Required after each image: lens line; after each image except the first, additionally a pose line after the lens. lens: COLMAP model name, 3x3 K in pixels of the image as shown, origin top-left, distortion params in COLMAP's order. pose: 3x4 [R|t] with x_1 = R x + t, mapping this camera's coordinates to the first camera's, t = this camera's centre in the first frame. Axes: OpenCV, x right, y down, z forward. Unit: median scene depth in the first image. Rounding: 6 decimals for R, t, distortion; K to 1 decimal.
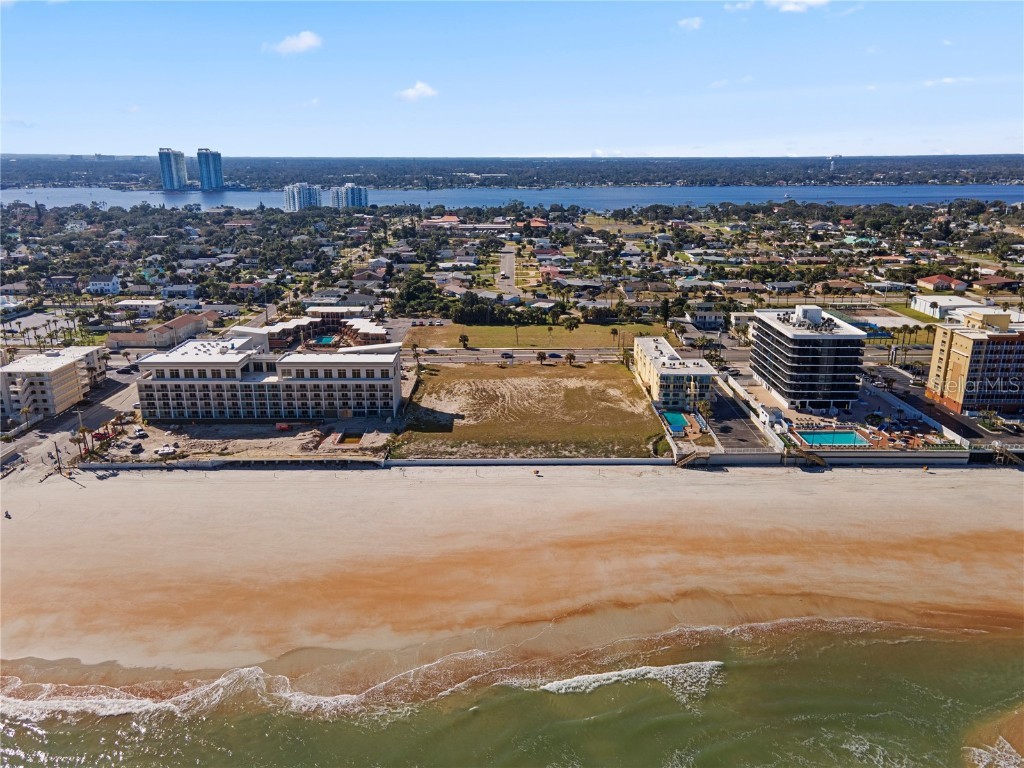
lens RADIAL K [[766.8, 0, 508.4], [0, 766.8, 383.7], [0, 0, 1]] dist [0.031761, 0.007977]
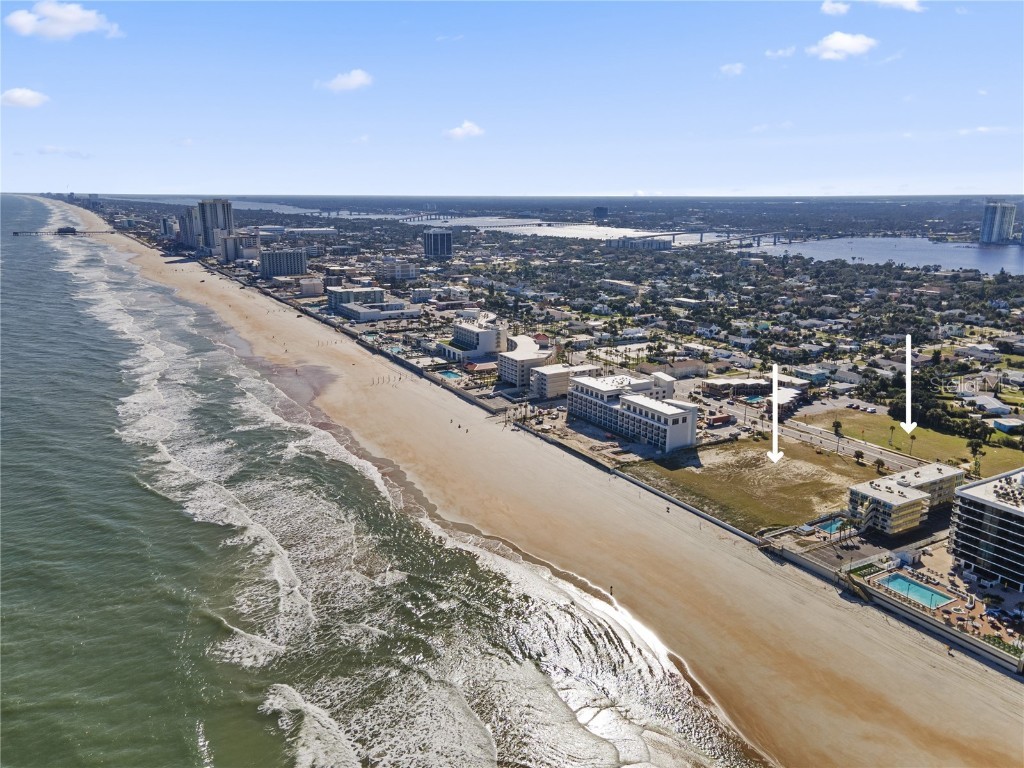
lens RADIAL K [[745.6, 0, 508.4], [0, 745.6, 391.4], [0, 0, 1]] dist [0.037418, 0.001377]
pose [[0.501602, 0.222878, -0.835895, 0.740020], [-0.248713, 0.962603, 0.107415, -0.124952], [0.828575, 0.154019, 0.538277, -0.019958]]
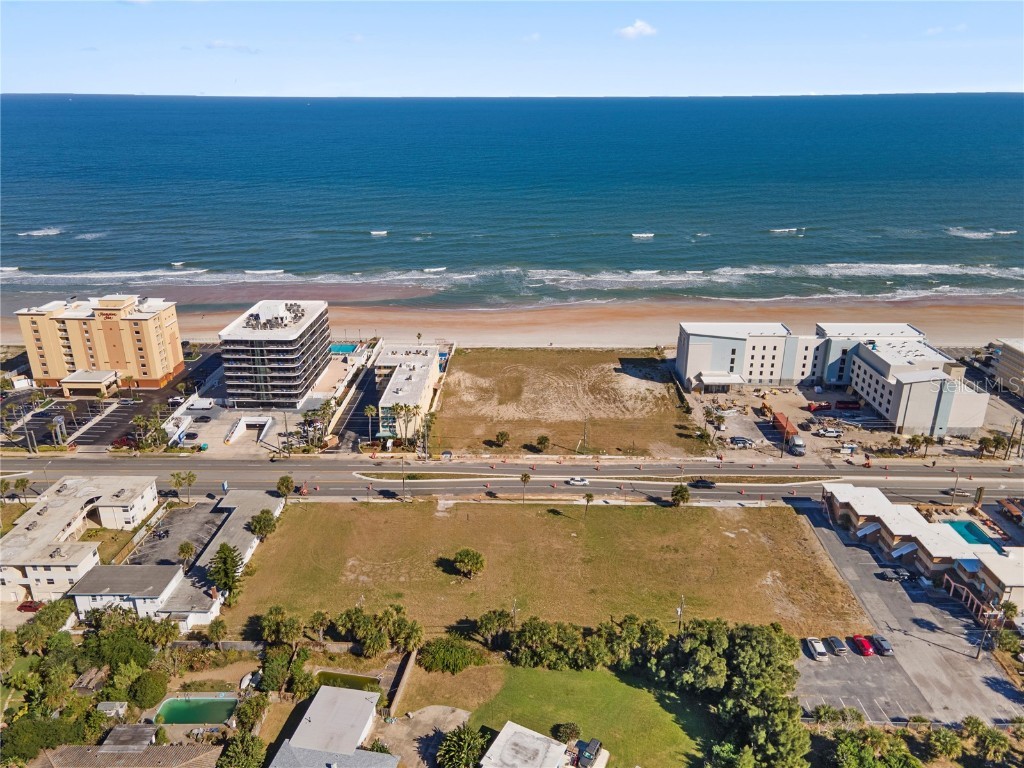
lens RADIAL K [[745.6, 0, 508.4], [0, 745.6, 391.4], [0, 0, 1]] dist [0.037418, 0.001377]
pose [[-0.999700, -0.008534, 0.022949, 0.065432], [0.007480, 0.786022, 0.618153, -0.541466], [-0.023314, 0.618139, -0.785723, 1.650368]]
